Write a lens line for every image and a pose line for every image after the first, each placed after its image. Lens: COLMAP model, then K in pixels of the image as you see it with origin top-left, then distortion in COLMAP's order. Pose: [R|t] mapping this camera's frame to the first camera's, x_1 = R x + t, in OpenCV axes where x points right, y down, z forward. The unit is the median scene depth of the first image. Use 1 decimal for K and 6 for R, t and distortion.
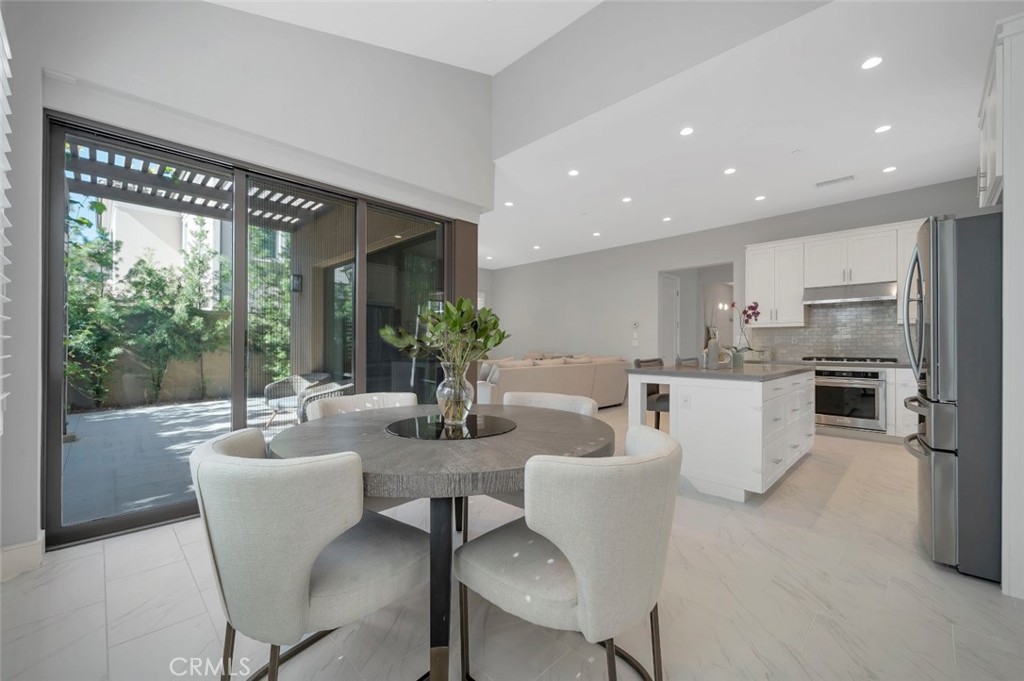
lens RADIAL K [[414.0, 0, 514.8], [0, 414.0, 345.7], [0, 0, 1]] dist [0.003954, -0.001963]
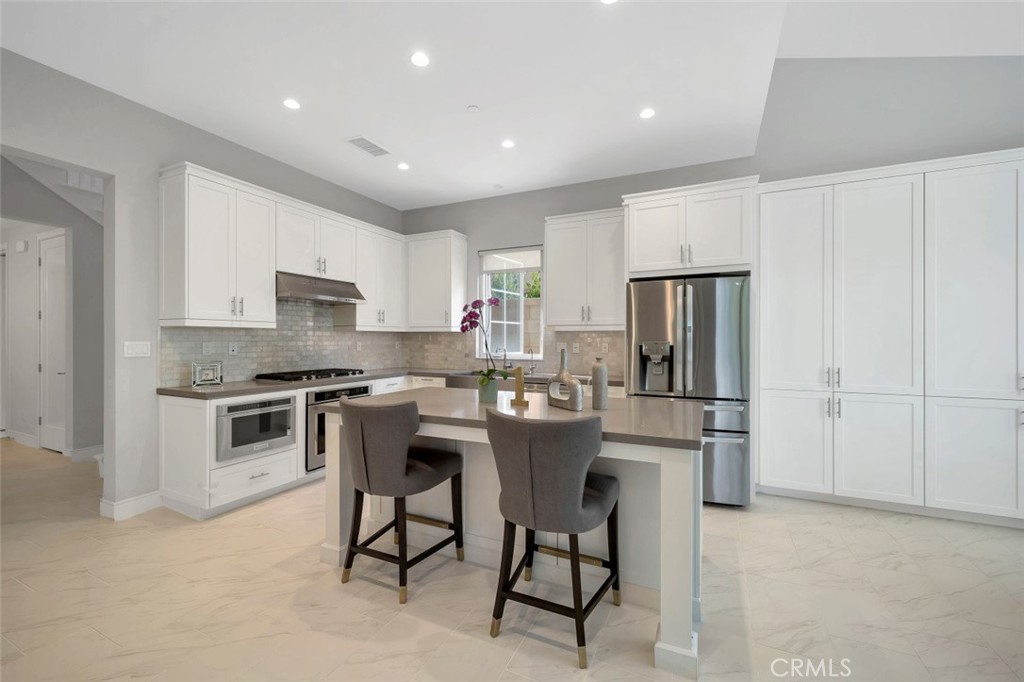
lens RADIAL K [[411.6, 0, 521.0], [0, 411.6, 341.1], [0, 0, 1]] dist [0.003457, -0.000812]
pose [[-0.340714, -0.008366, 0.940130, -0.041798], [-0.005125, 0.999962, 0.007041, -0.031605], [-0.940153, -0.002419, -0.340744, 0.805472]]
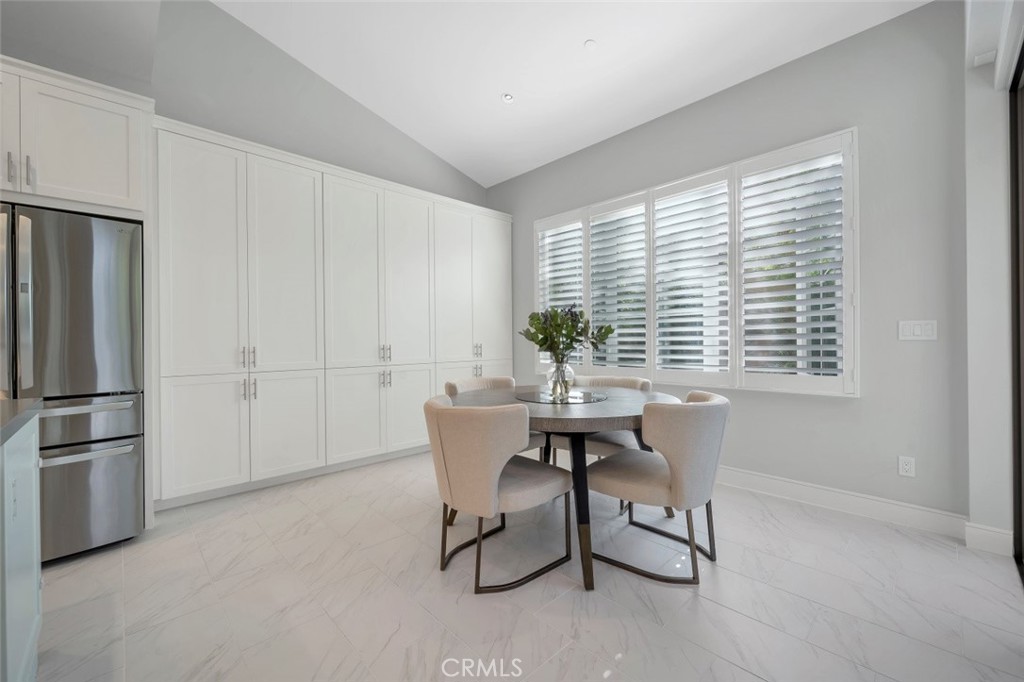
lens RADIAL K [[411.6, 0, 501.4], [0, 411.6, 341.9], [0, 0, 1]] dist [0.003457, -0.000812]
pose [[-0.999059, 0.006043, 0.042957, -0.005016], [0.006080, 0.999981, 0.000724, 0.000758], [-0.042952, 0.000984, -0.999077, 0.728389]]
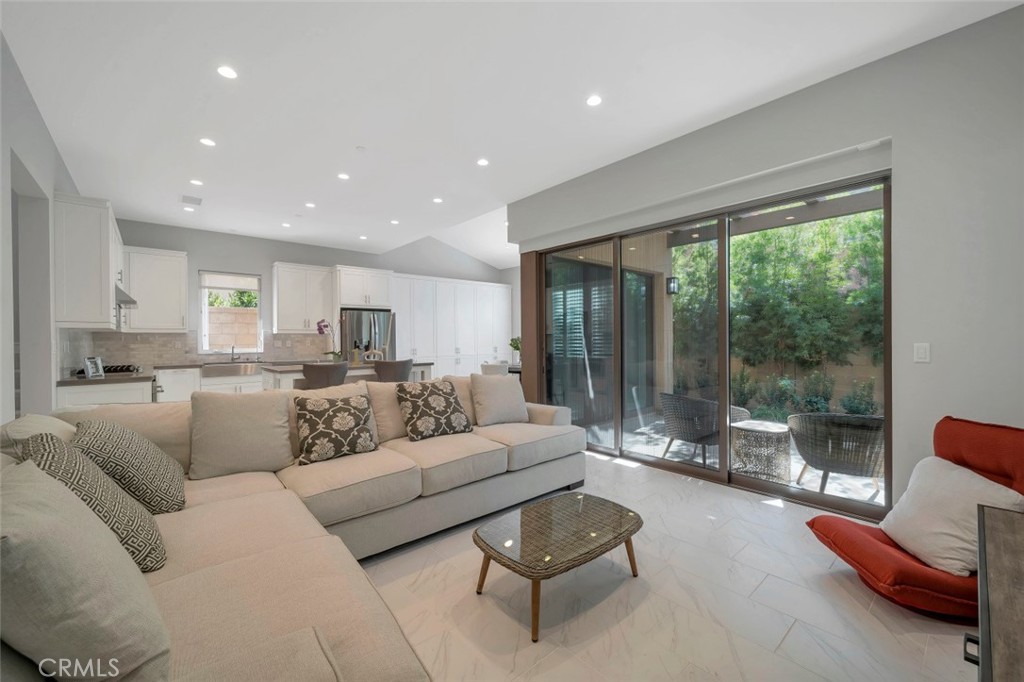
lens RADIAL K [[411.6, 0, 514.7], [0, 411.6, 335.5], [0, 0, 1]] dist [0.003457, -0.000812]
pose [[-0.997375, 0.004959, 0.072237, -0.125990], [0.004254, 0.999942, -0.009903, -0.023588], [-0.072282, -0.009569, -0.997338, 1.650054]]
